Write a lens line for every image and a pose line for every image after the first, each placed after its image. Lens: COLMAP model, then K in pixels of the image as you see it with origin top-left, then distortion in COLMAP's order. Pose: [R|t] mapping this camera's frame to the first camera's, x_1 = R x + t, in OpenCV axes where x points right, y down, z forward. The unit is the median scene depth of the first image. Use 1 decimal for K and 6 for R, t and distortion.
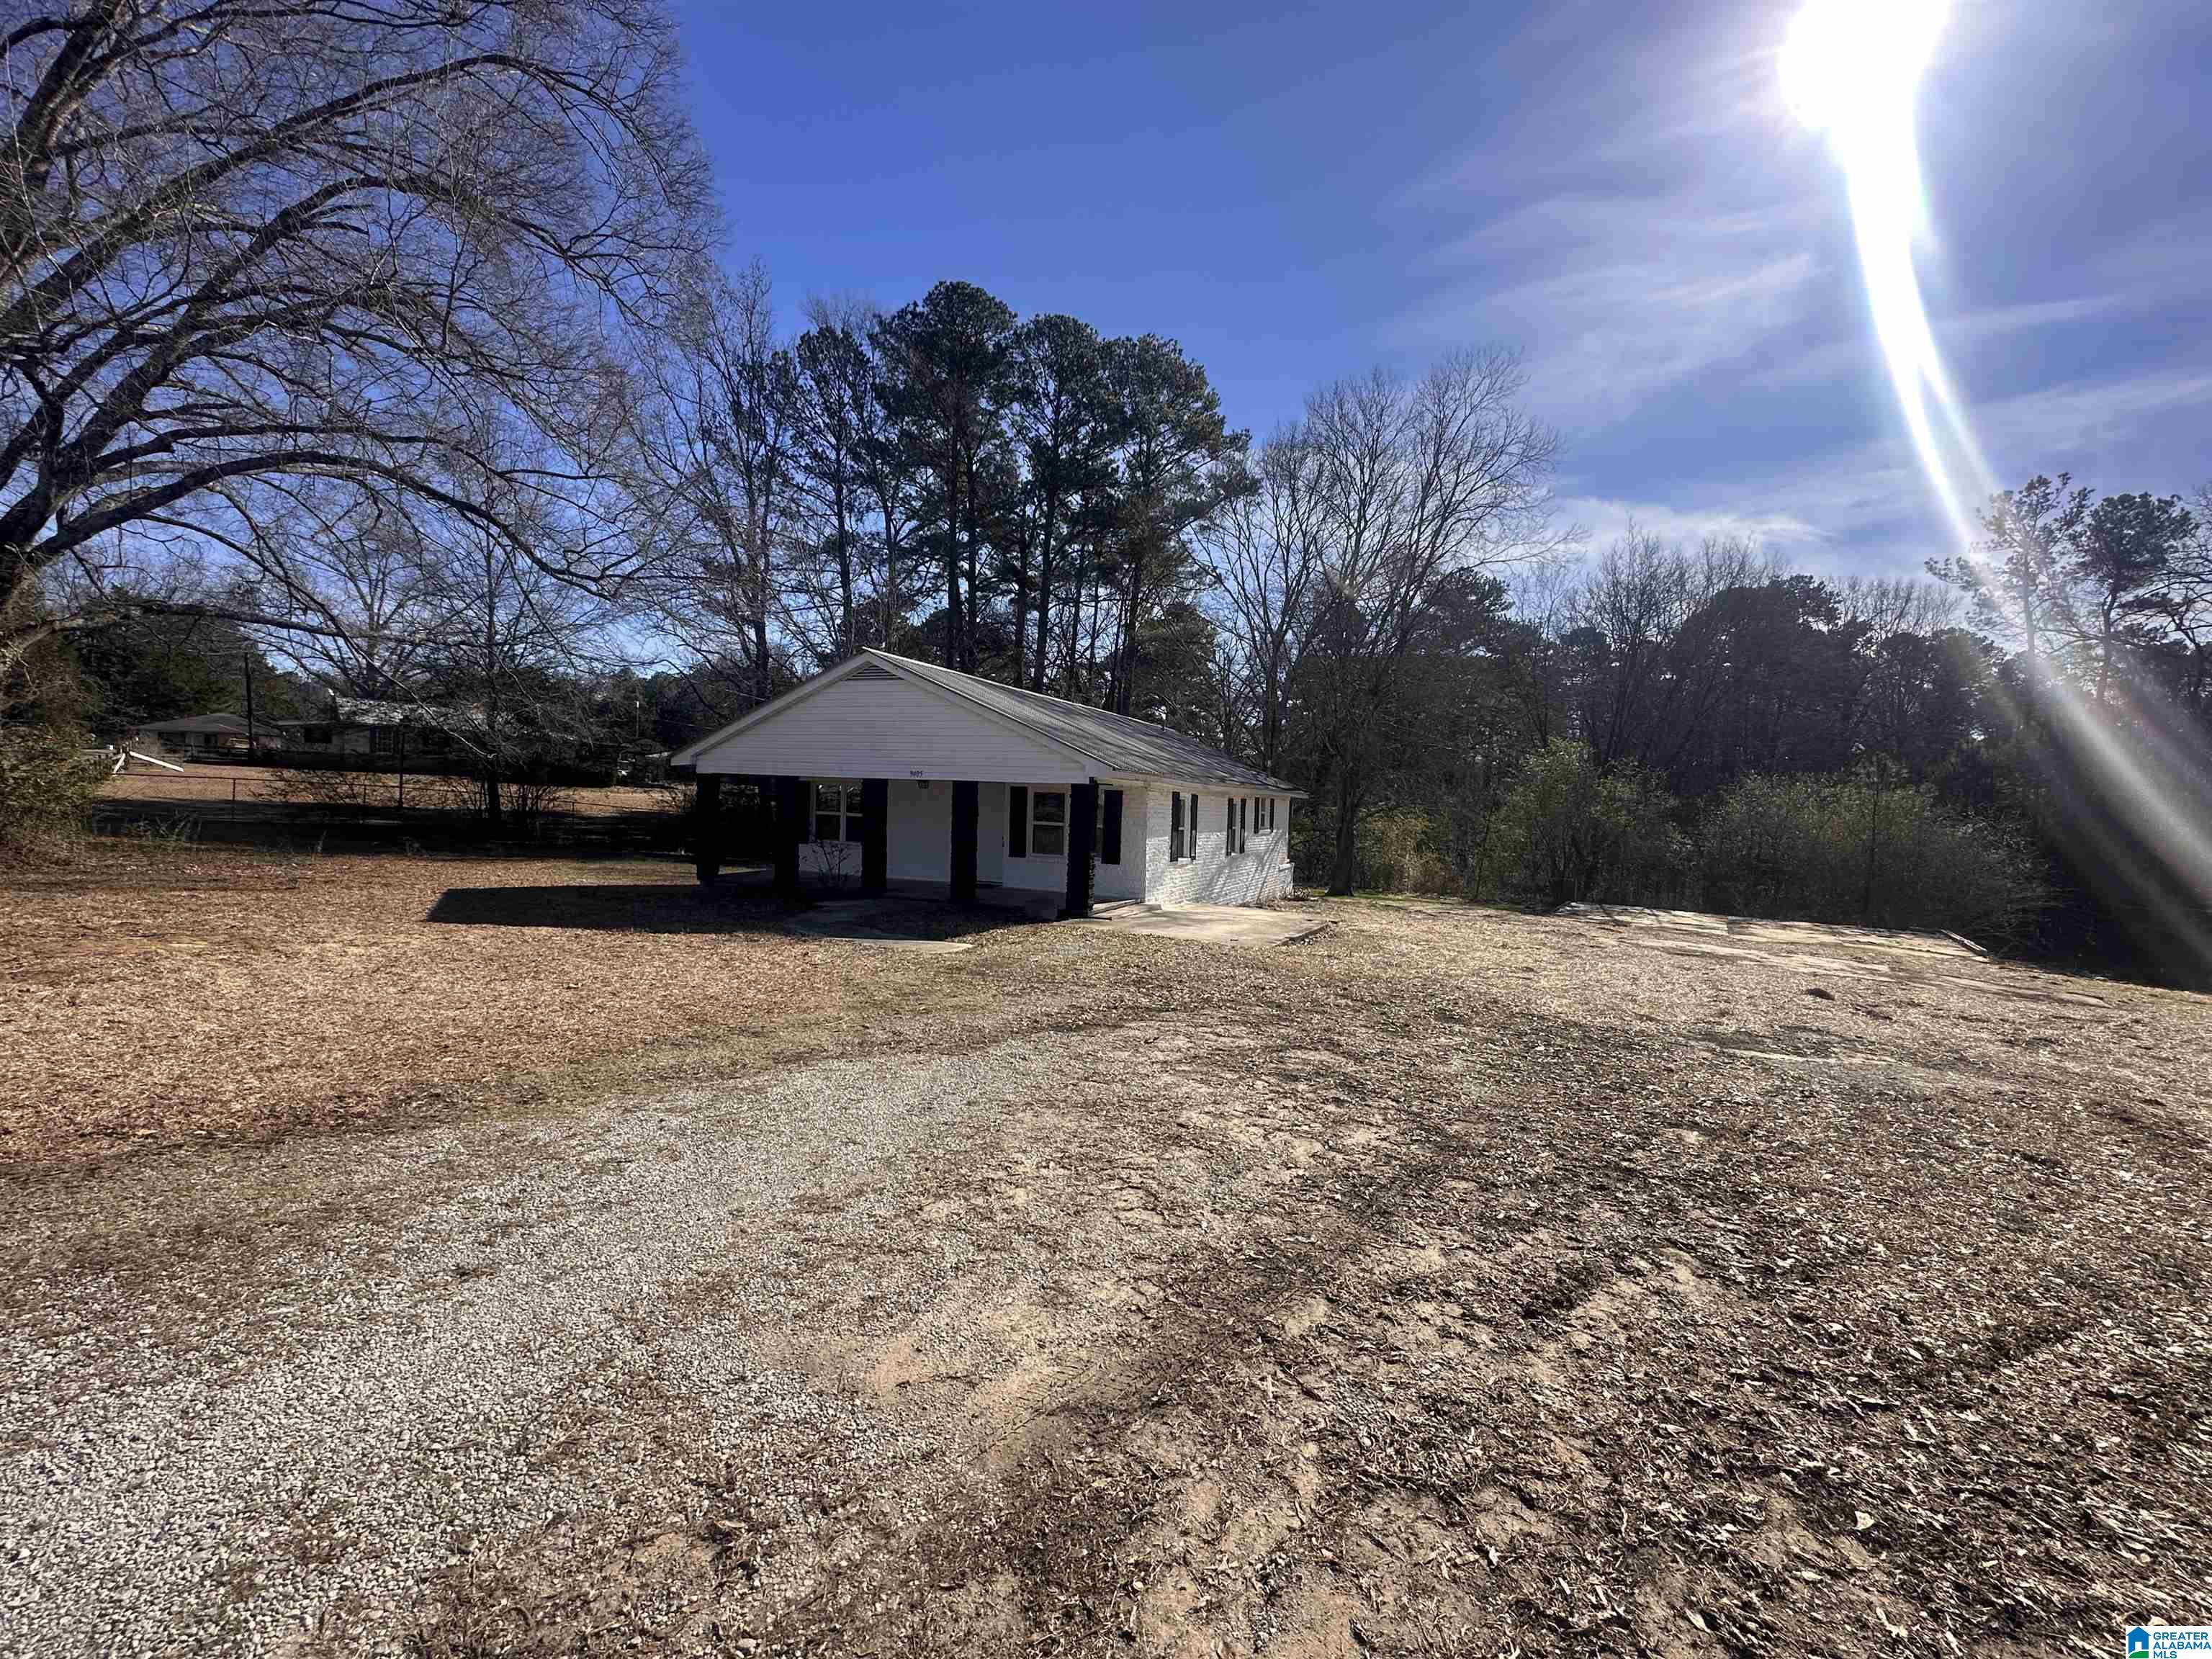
lens RADIAL K [[882.5, 0, 1106.0], [0, 882.5, 829.5], [0, 0, 1]] dist [-0.002856, 0.000607]
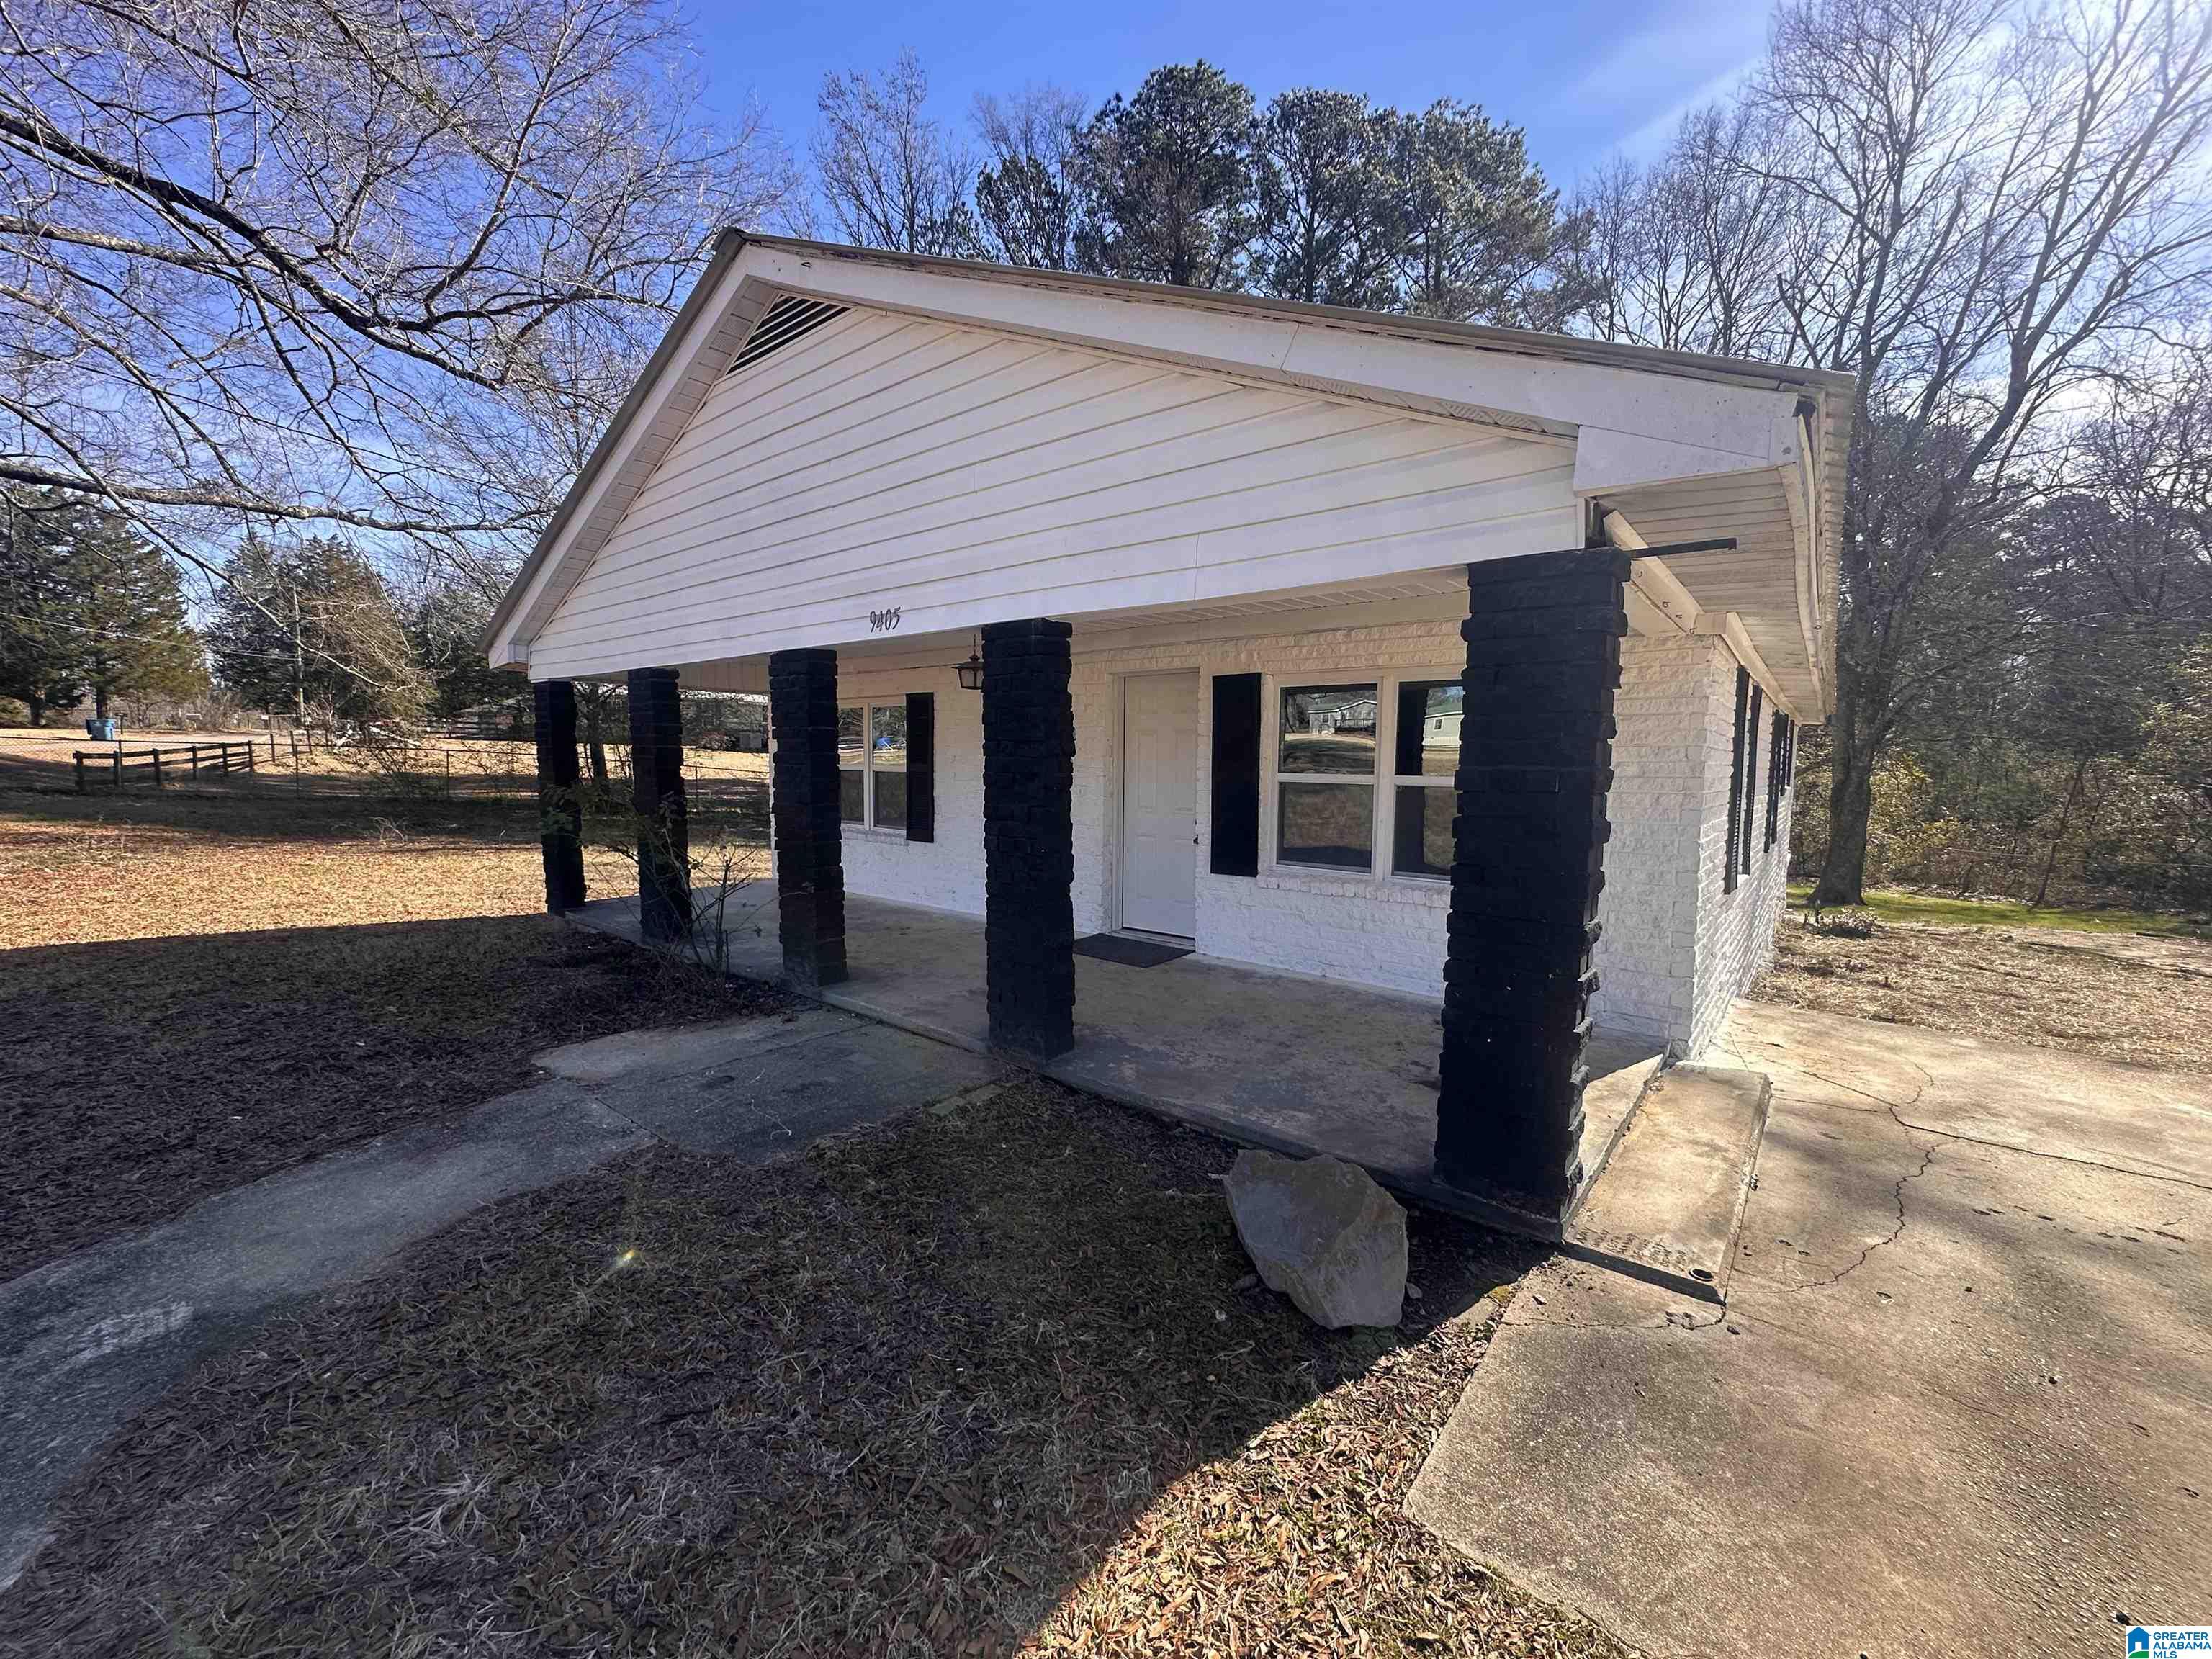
lens RADIAL K [[886.7, 0, 1104.1], [0, 886.7, 827.9], [0, 0, 1]] dist [-0.002310, -0.000466]
pose [[0.960910, -0.003552, -0.276837, -0.061977], [0.014642, 0.999170, 0.038004, -0.001850], [0.276472, -0.040572, 0.960165, 0.772498]]
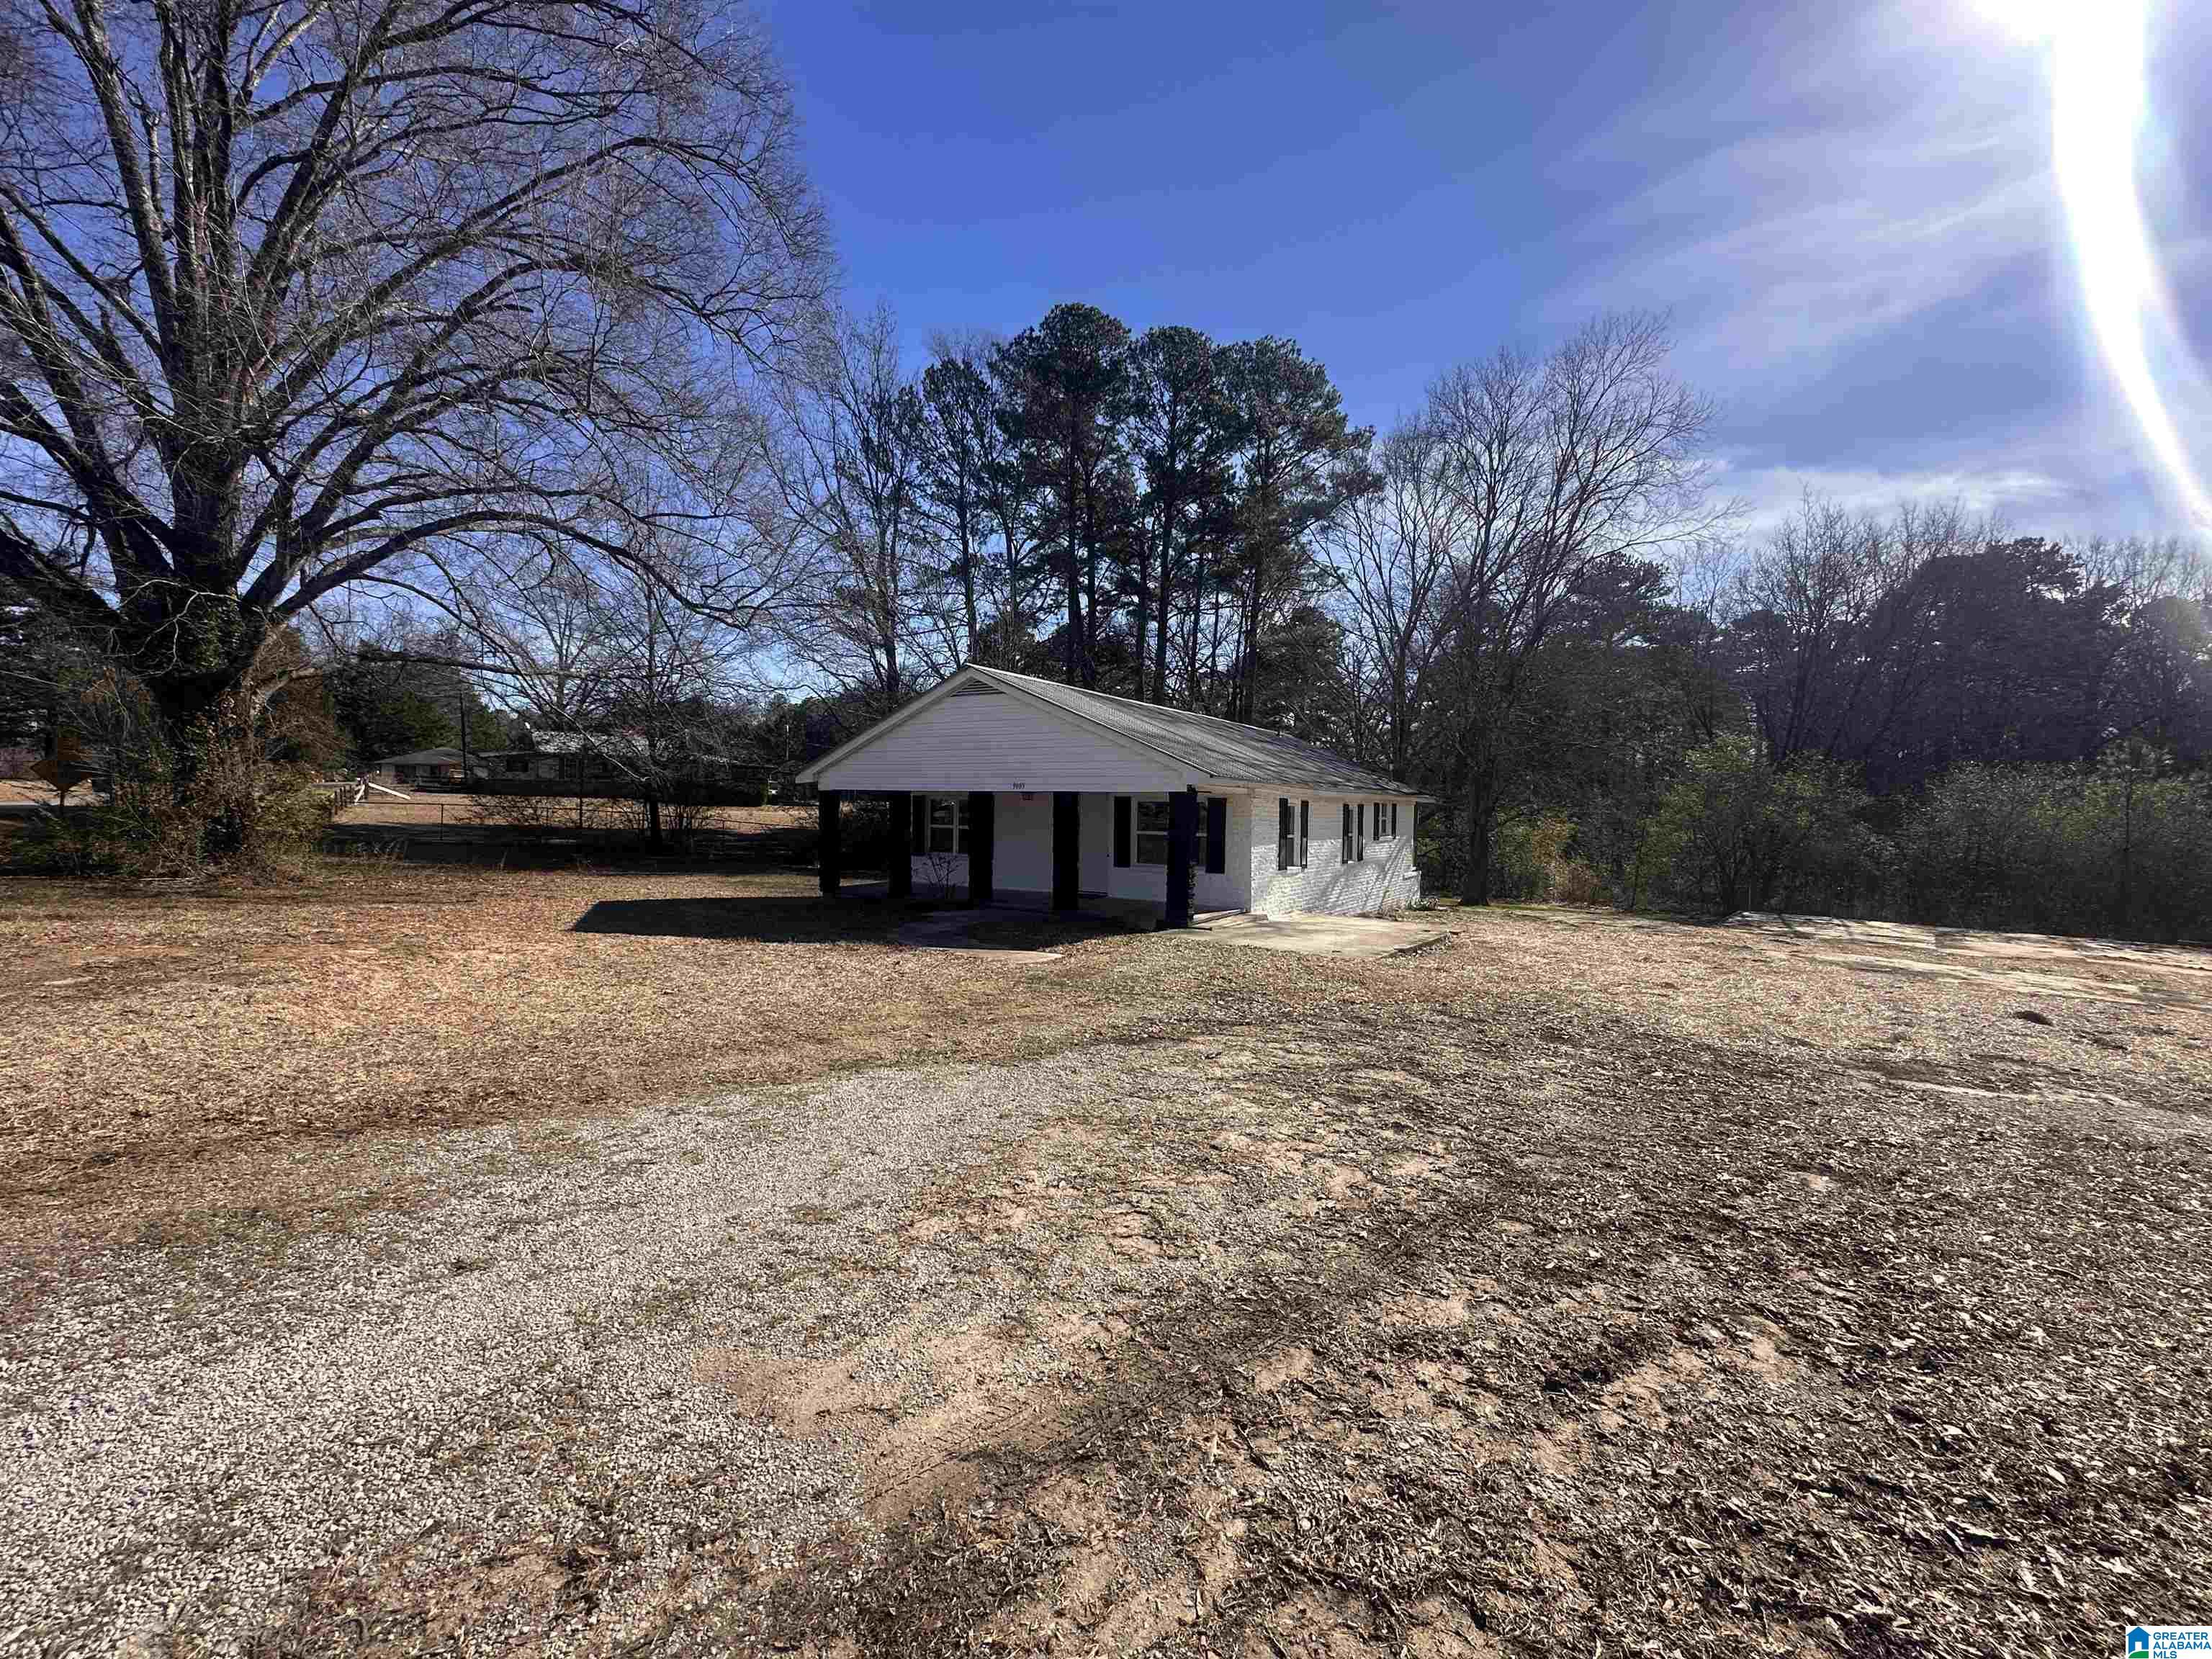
lens RADIAL K [[882.5, 0, 1106.0], [0, 882.5, 829.5], [0, 0, 1]] dist [-0.002856, 0.000607]
pose [[0.989022, -0.015459, -0.146959, 0.034473], [0.013660, 0.999819, -0.013242, 0.002090], [0.147137, 0.011089, 0.989054, 0.014279]]
